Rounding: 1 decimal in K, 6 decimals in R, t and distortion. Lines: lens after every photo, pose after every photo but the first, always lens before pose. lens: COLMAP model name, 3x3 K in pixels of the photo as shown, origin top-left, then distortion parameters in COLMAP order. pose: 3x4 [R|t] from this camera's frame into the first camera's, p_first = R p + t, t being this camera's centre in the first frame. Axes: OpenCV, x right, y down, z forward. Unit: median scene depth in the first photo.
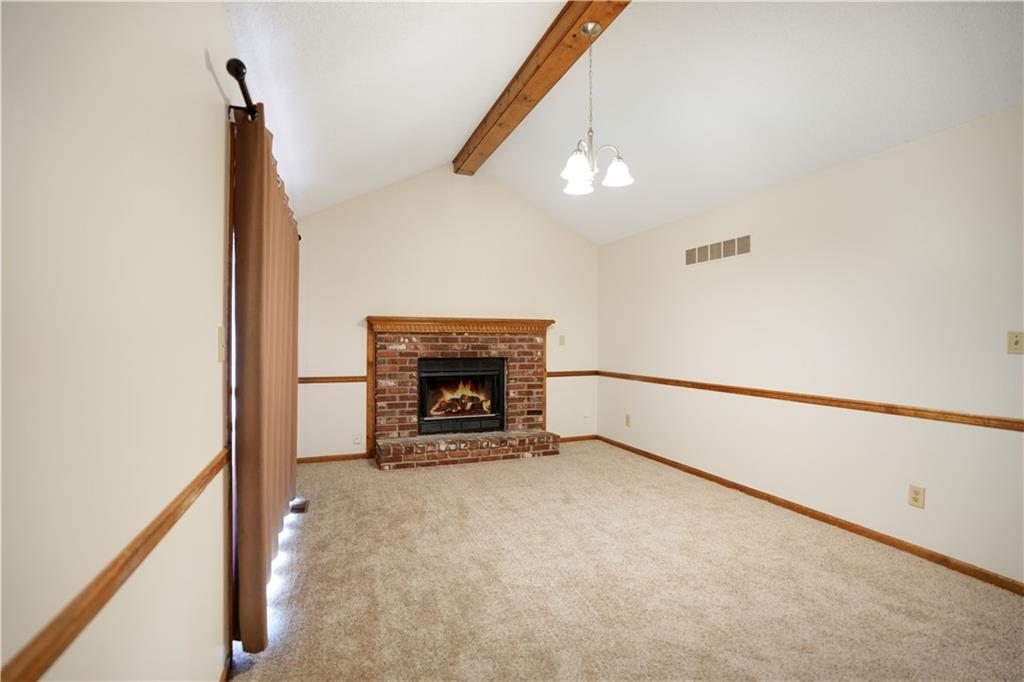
lens RADIAL K [[468.1, 0, 514.2], [0, 468.1, 344.8], [0, 0, 1]] dist [-0.030711, 0.002867]
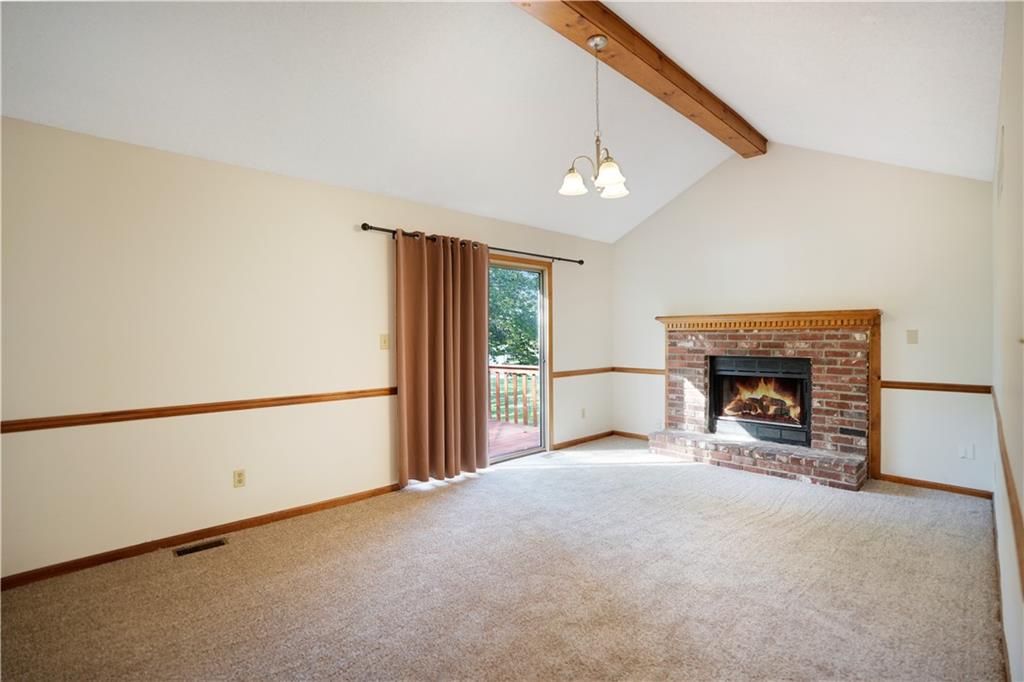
lens RADIAL K [[468.1, 0, 512.5], [0, 468.1, 337.0], [0, 0, 1]] dist [-0.030711, 0.002867]
pose [[0.373052, -0.001577, -0.927809, 0.547256], [0.001137, 0.999999, -0.001242, -0.009922], [0.927810, -0.000592, 0.373053, 0.214192]]
